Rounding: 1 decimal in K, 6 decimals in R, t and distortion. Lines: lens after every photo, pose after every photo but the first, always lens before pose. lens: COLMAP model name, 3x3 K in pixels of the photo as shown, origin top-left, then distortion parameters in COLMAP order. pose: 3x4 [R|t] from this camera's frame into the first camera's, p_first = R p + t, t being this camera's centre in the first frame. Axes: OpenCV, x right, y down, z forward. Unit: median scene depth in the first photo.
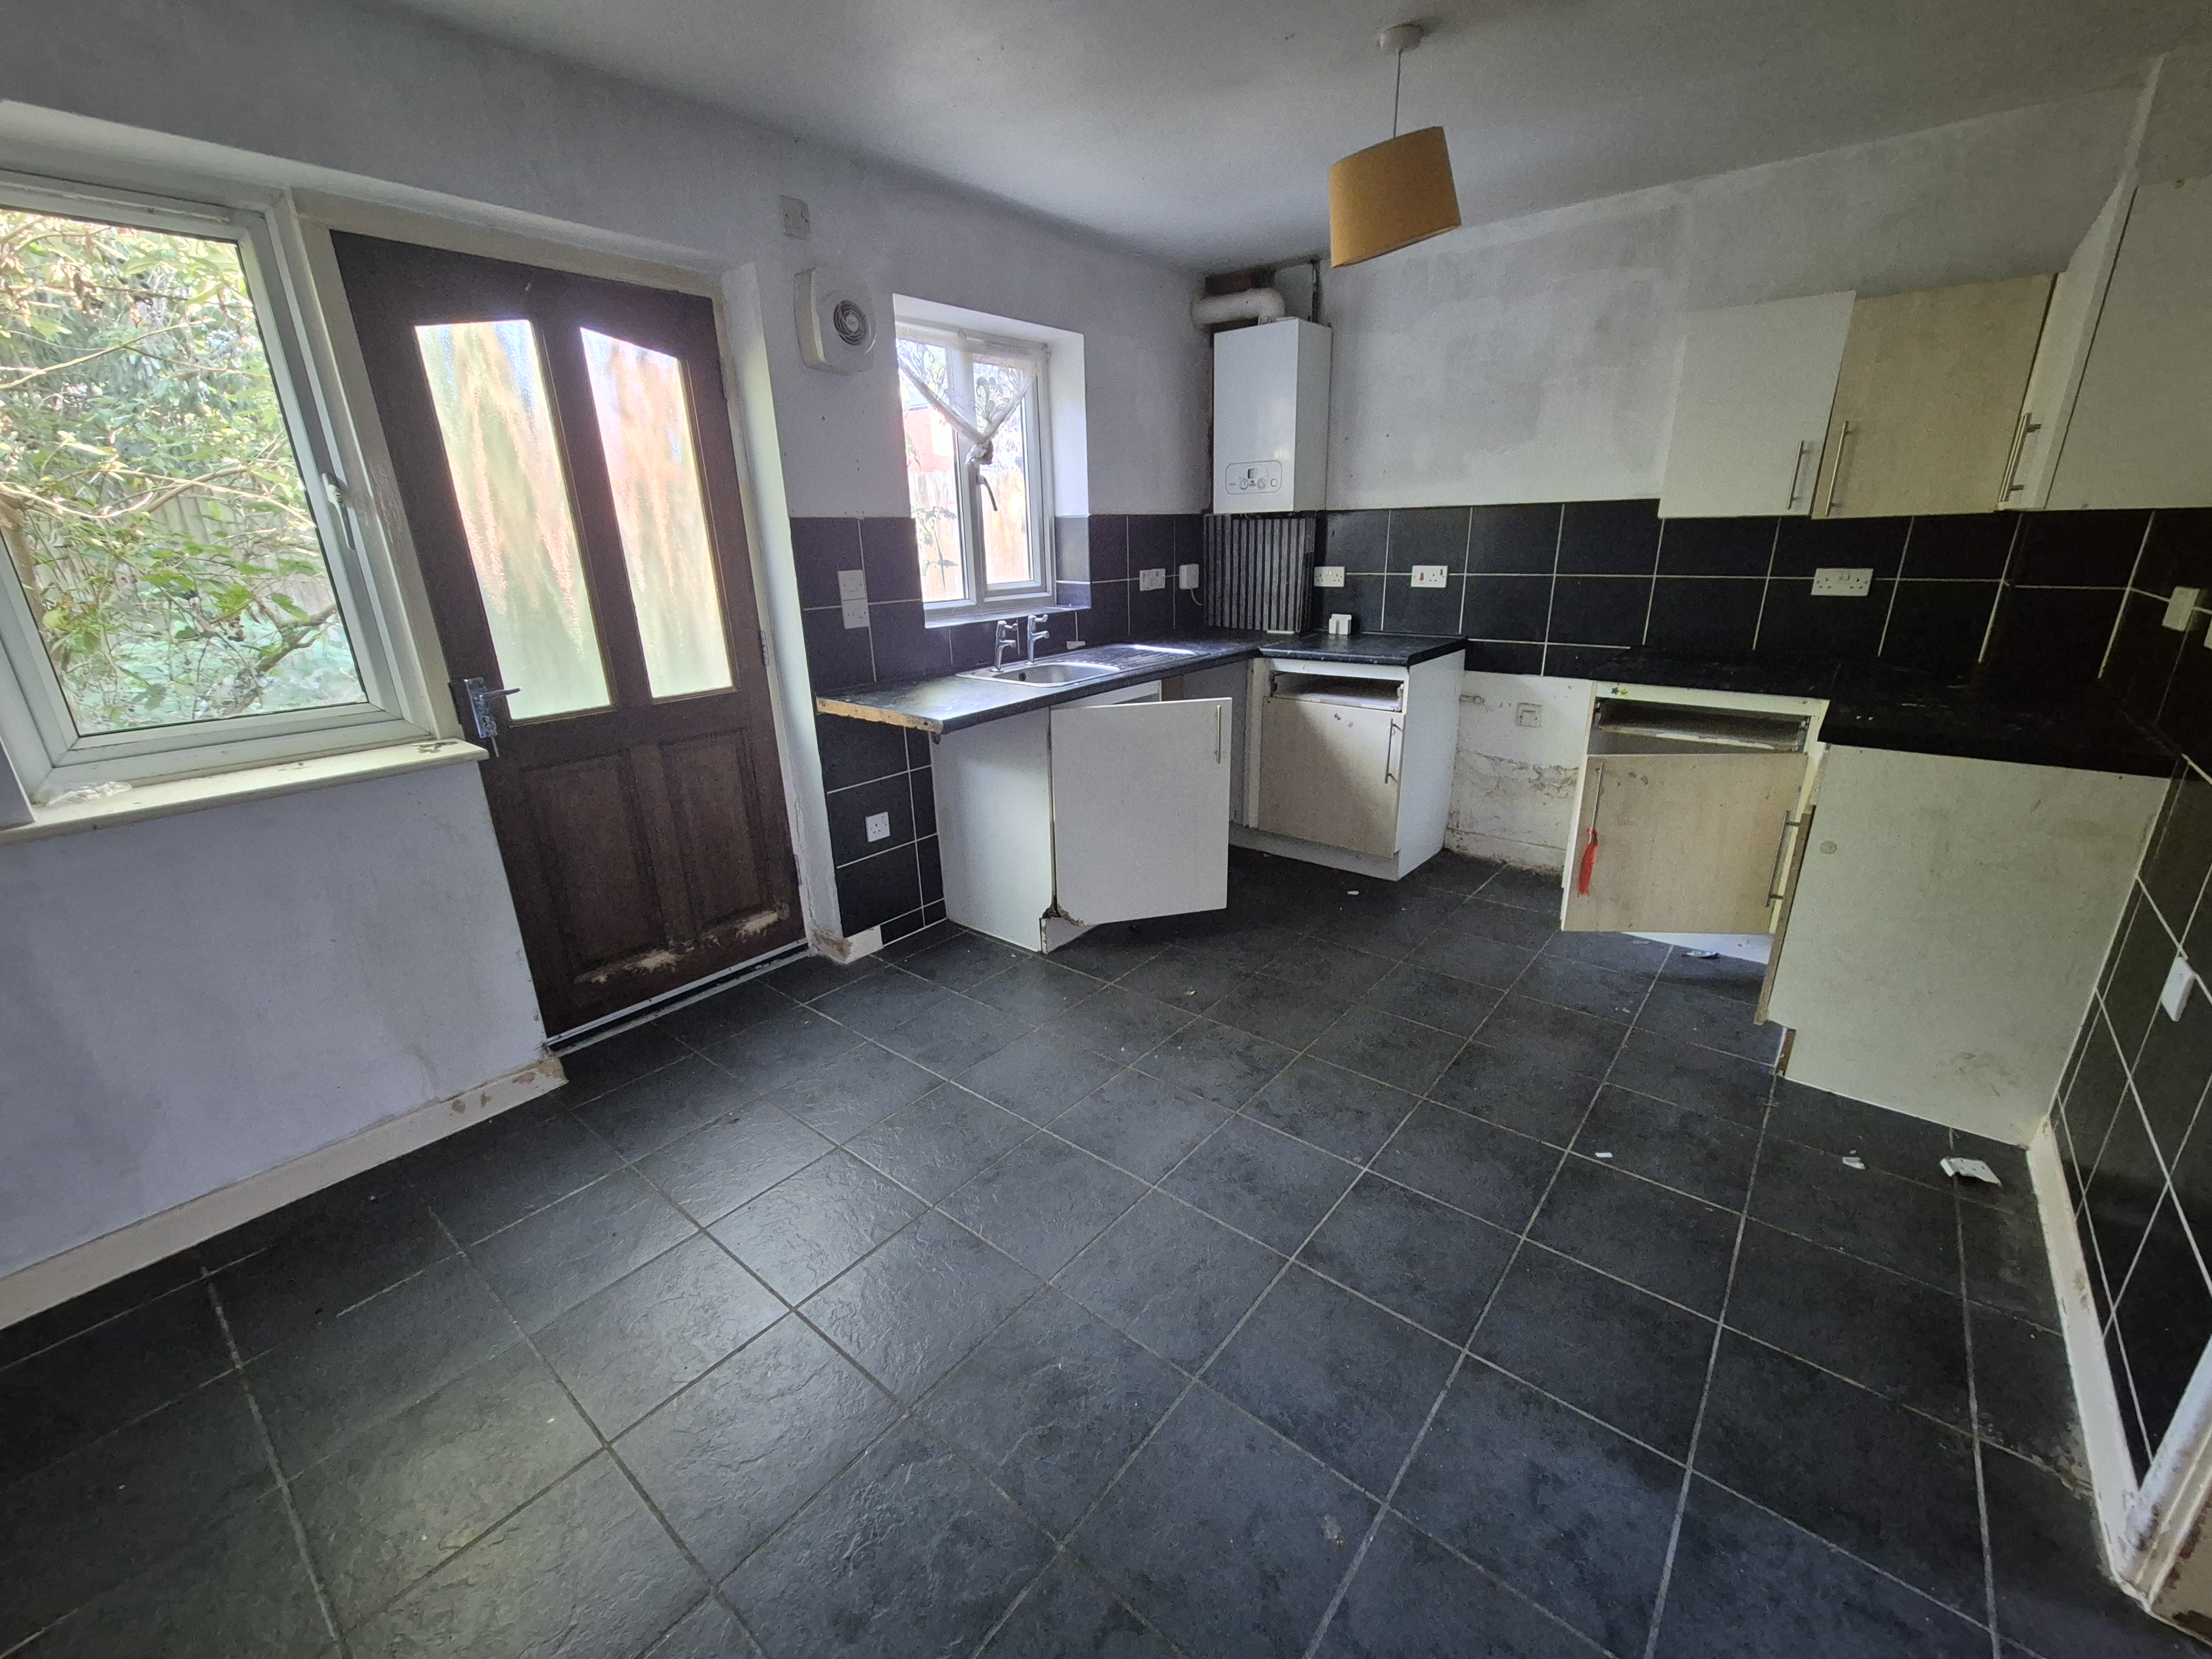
lens RADIAL K [[916.1, 0, 1106.0], [0, 916.1, 829.5], [0, 0, 1]] dist [0.002457, -0.000457]
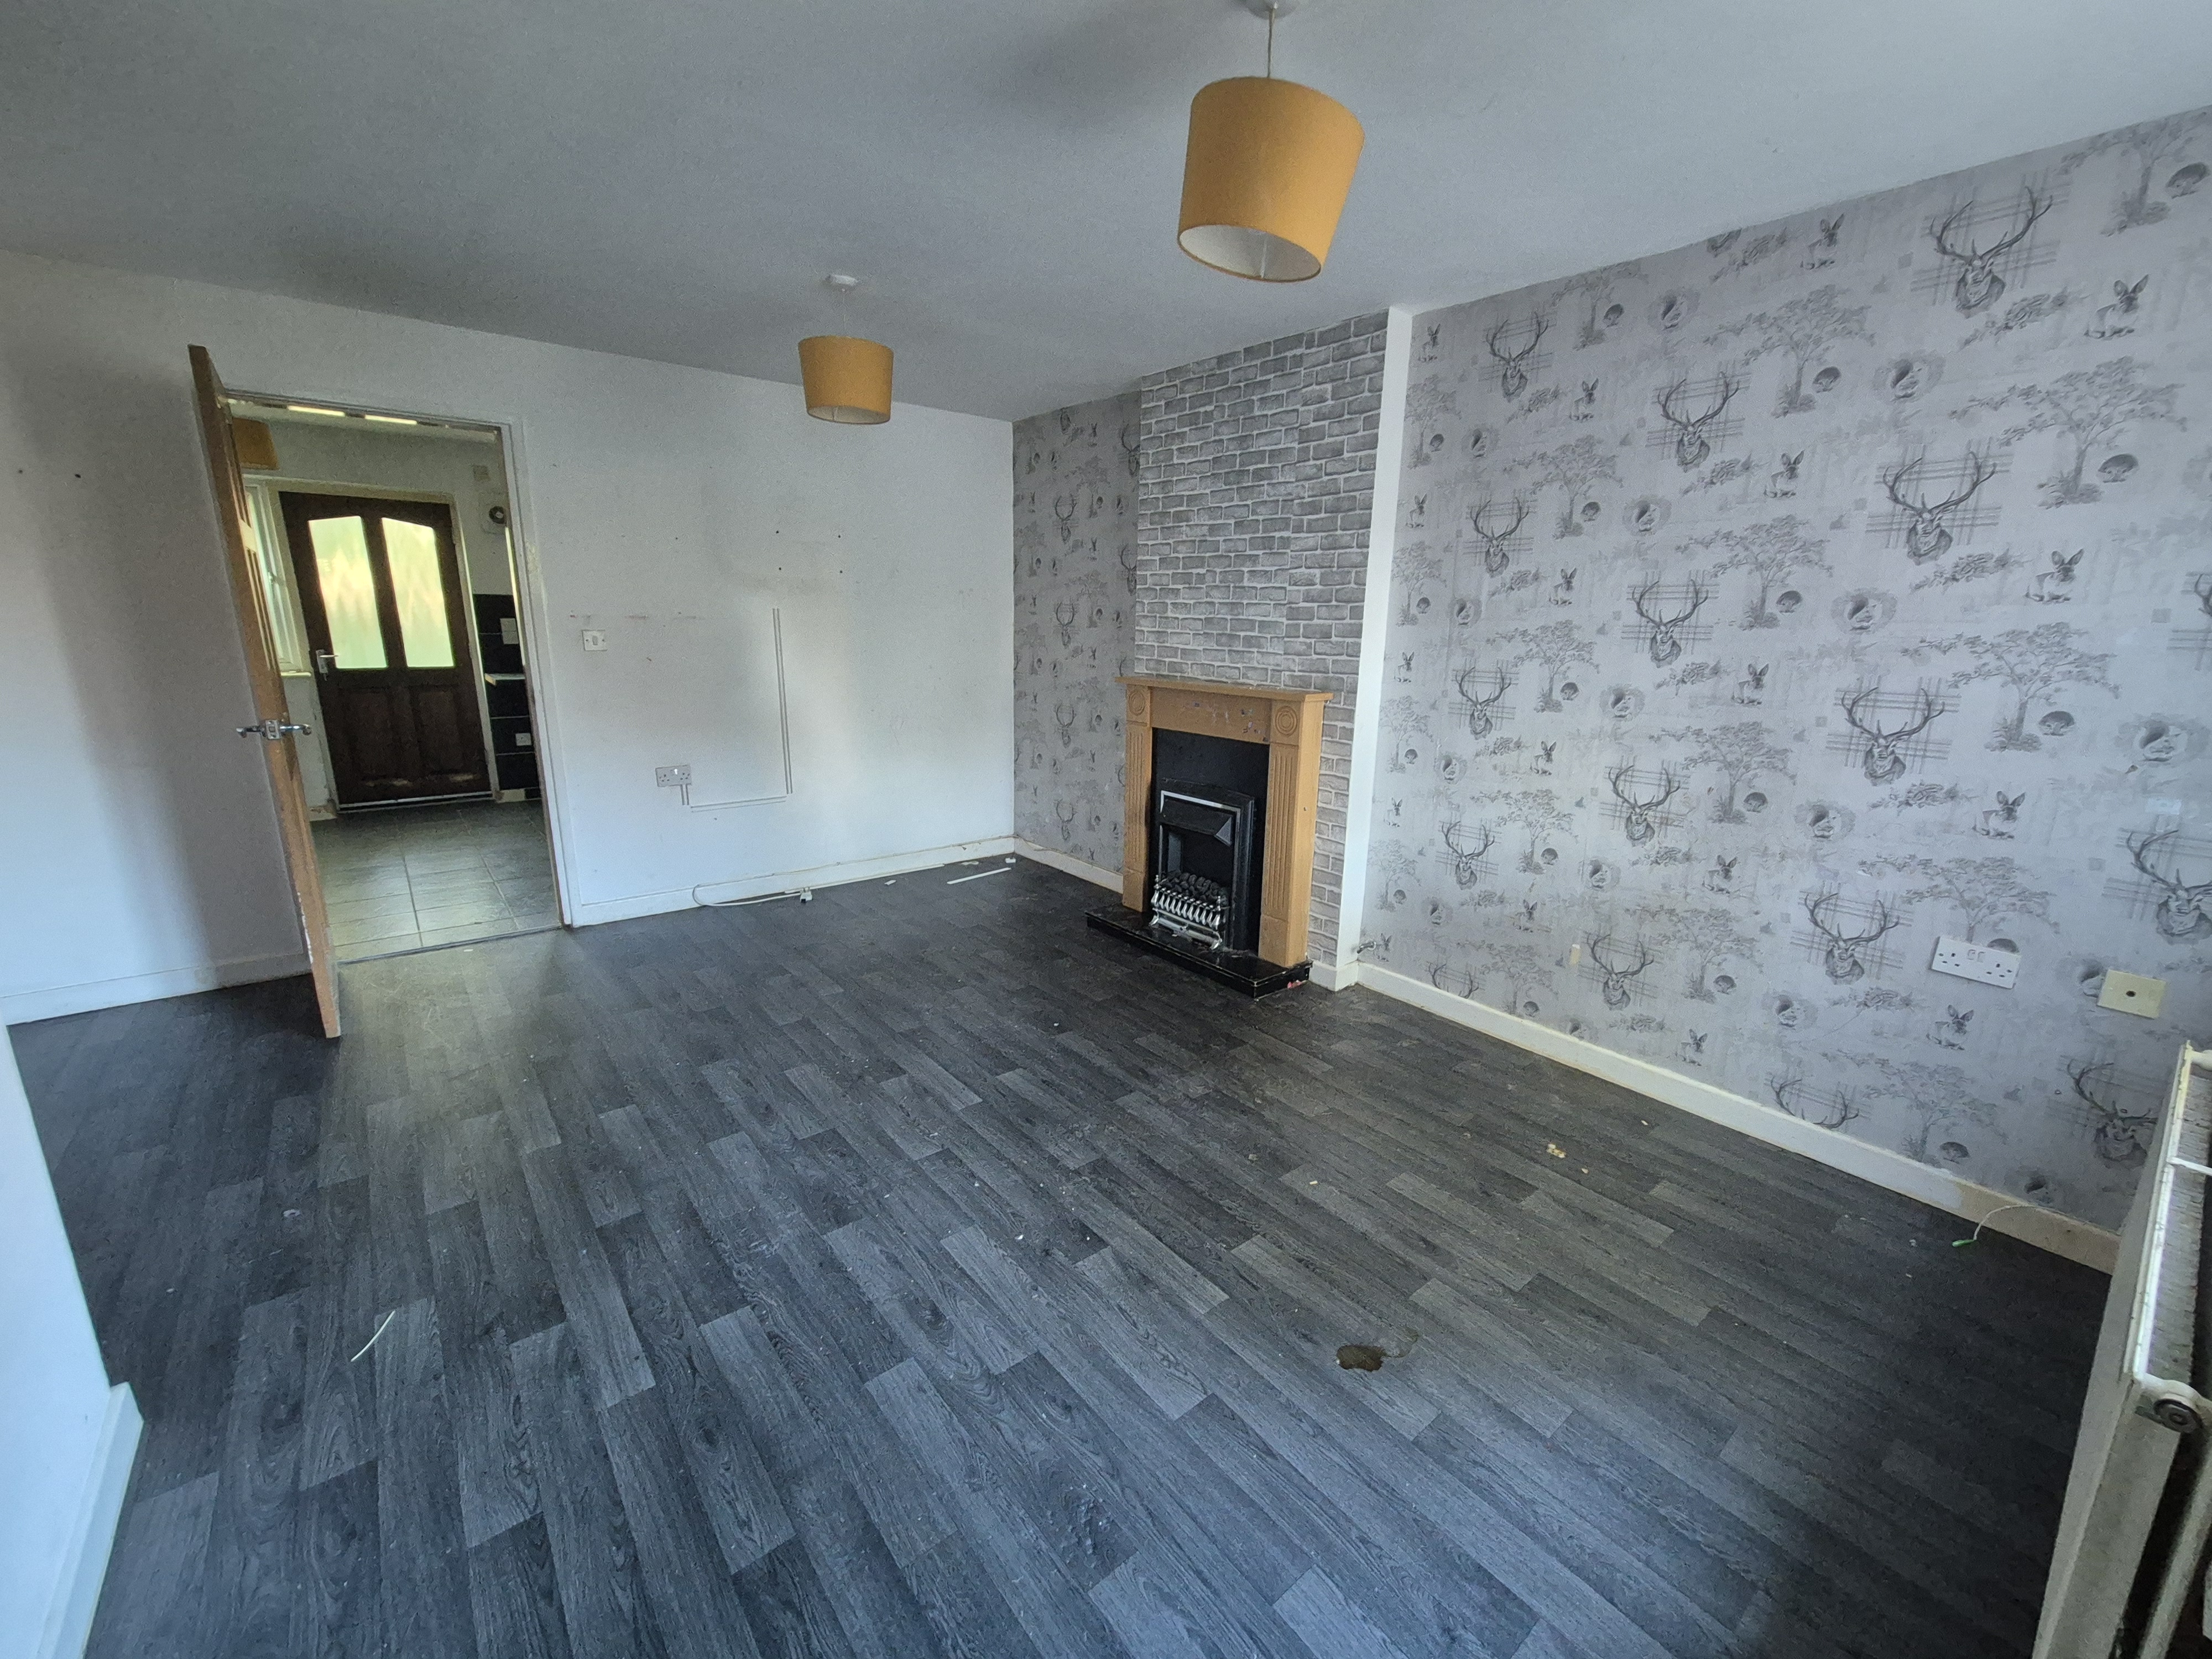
lens RADIAL K [[907.5, 0, 1115.2], [0, 907.5, 822.9], [0, 0, 1]] dist [-0.002001, -0.000375]
pose [[0.979839, 0.080686, -0.182774, 1.412926], [-0.098290, 0.991135, -0.089386, 0.229557], [0.173941, 0.105549, 0.979083, -0.742069]]
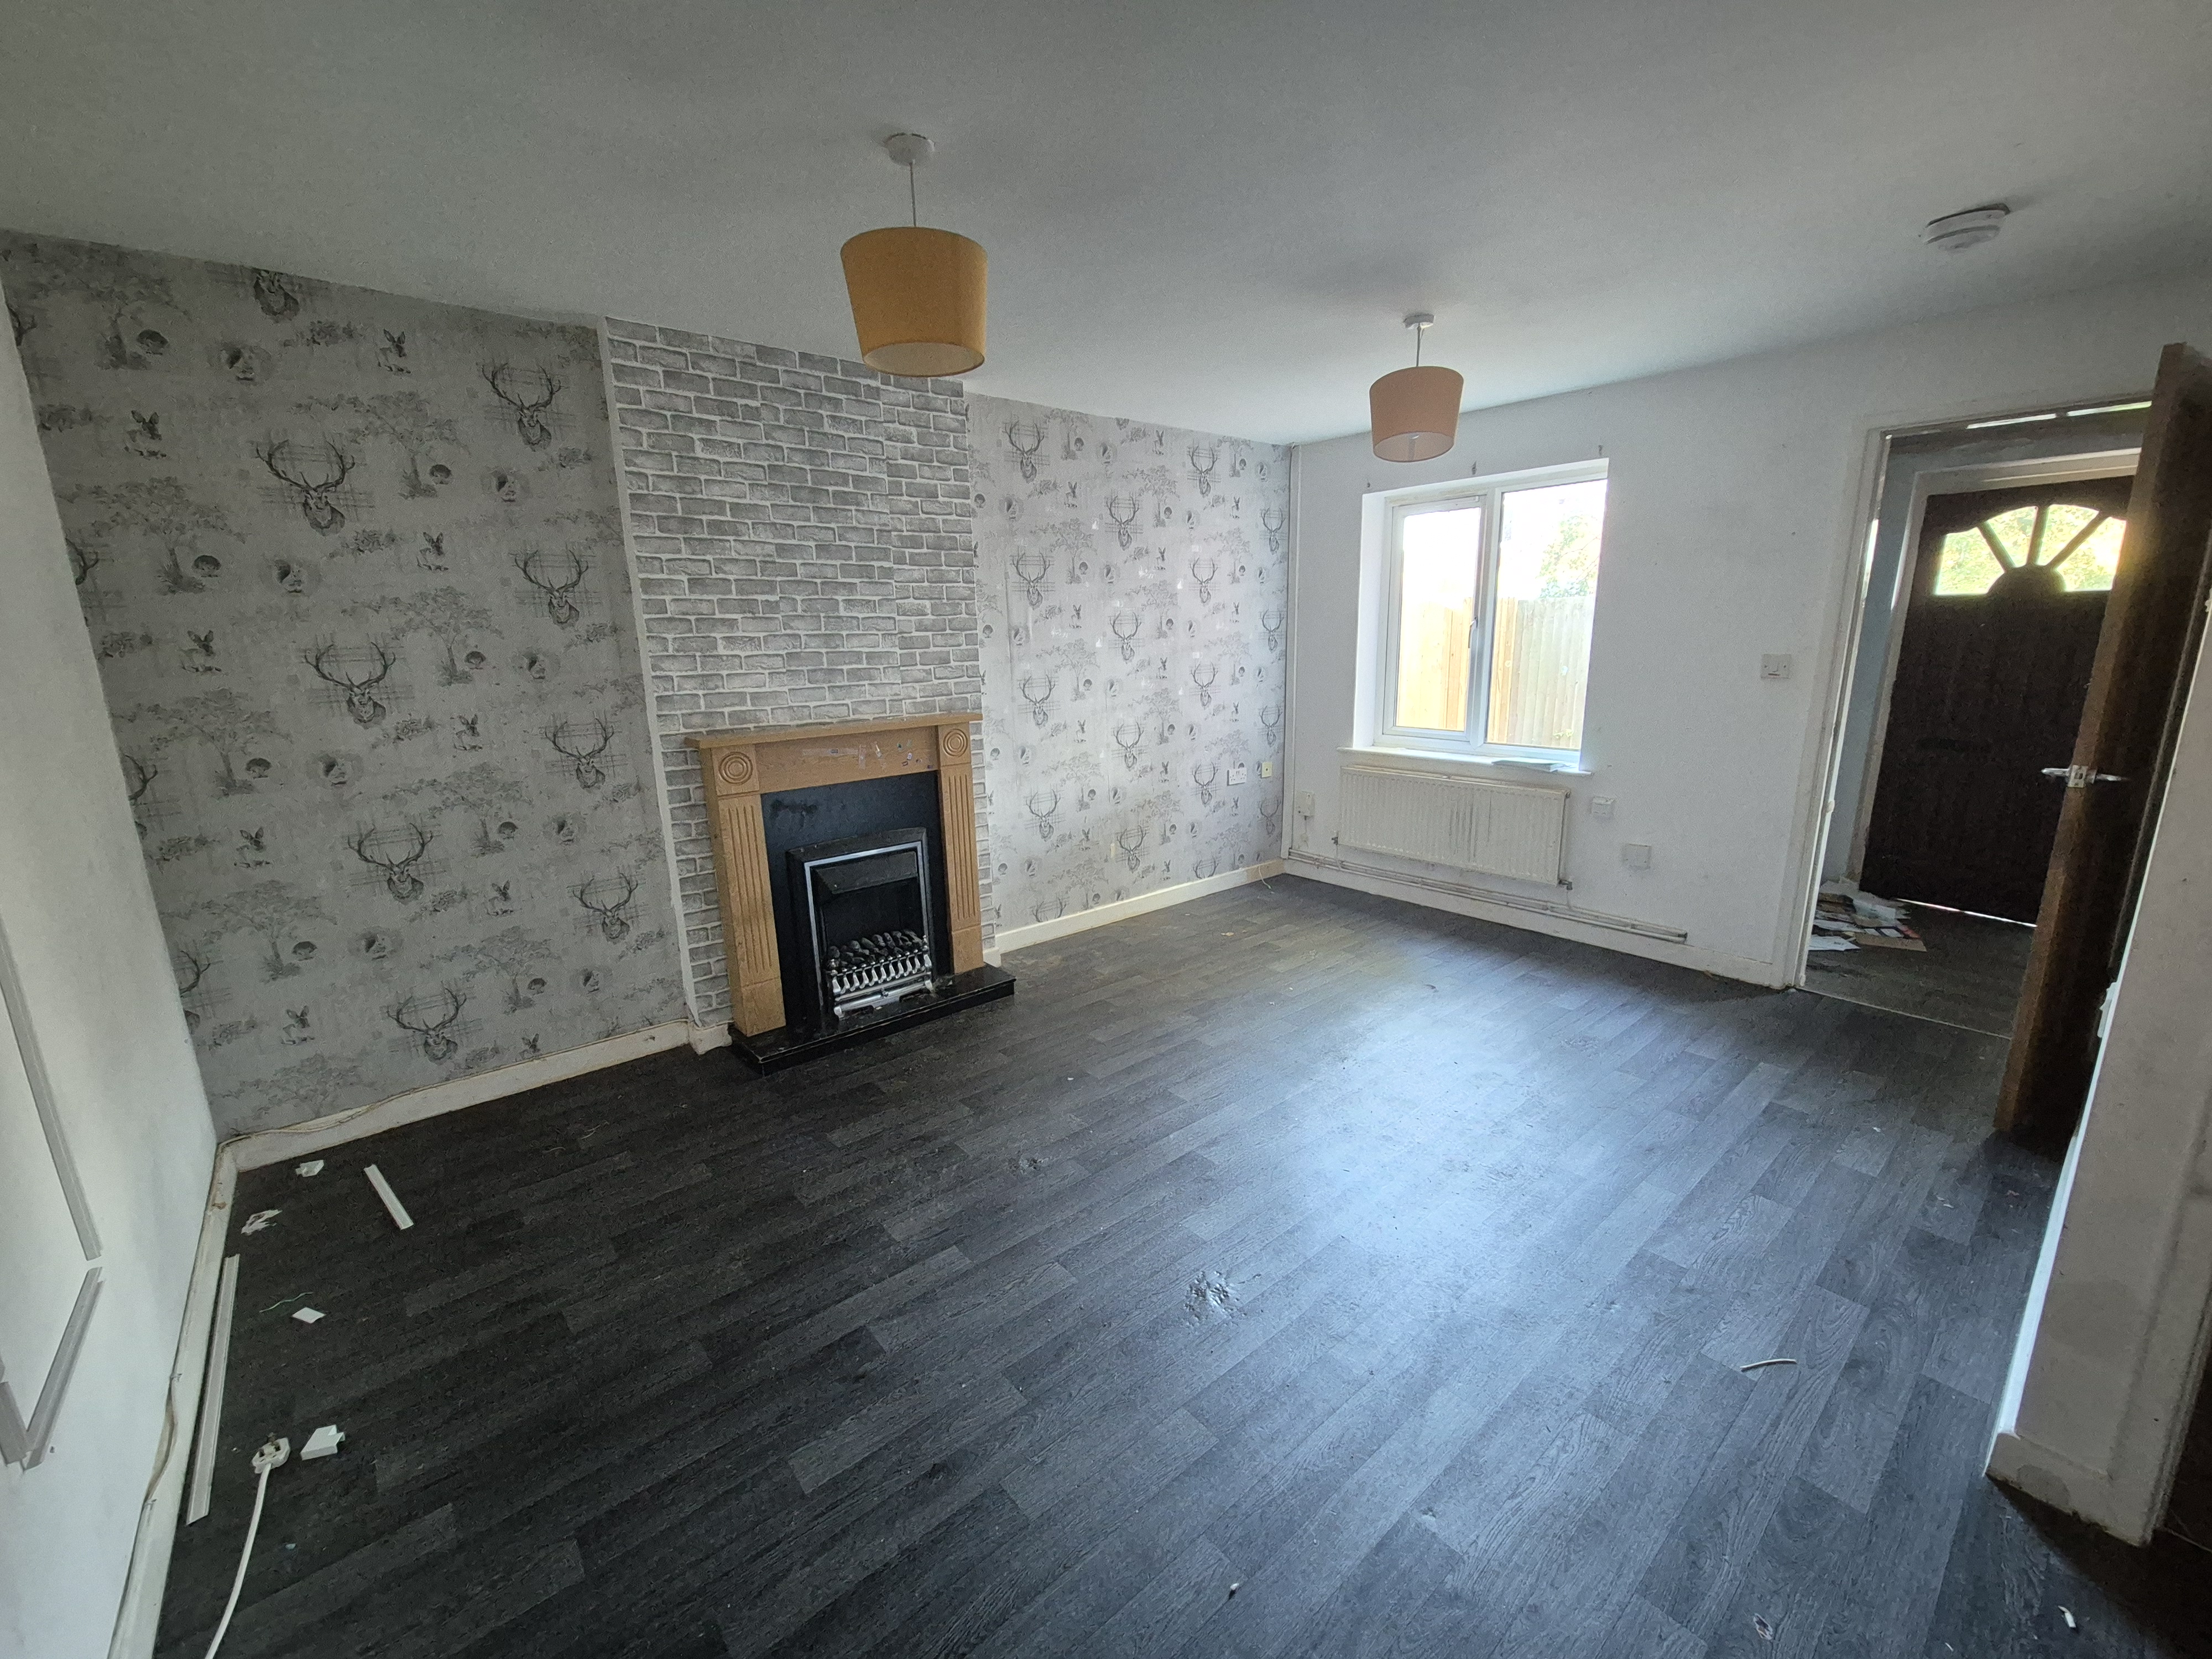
lens RADIAL K [[907.5, 0, 1115.2], [0, 907.5, 822.9], [0, 0, 1]] dist [-0.002001, -0.000375]
pose [[0.178135, -0.193694, 0.964754, -2.200554], [0.328684, 0.935835, 0.127198, -0.500409], [-0.927488, 0.294441, 0.230369, 1.427503]]
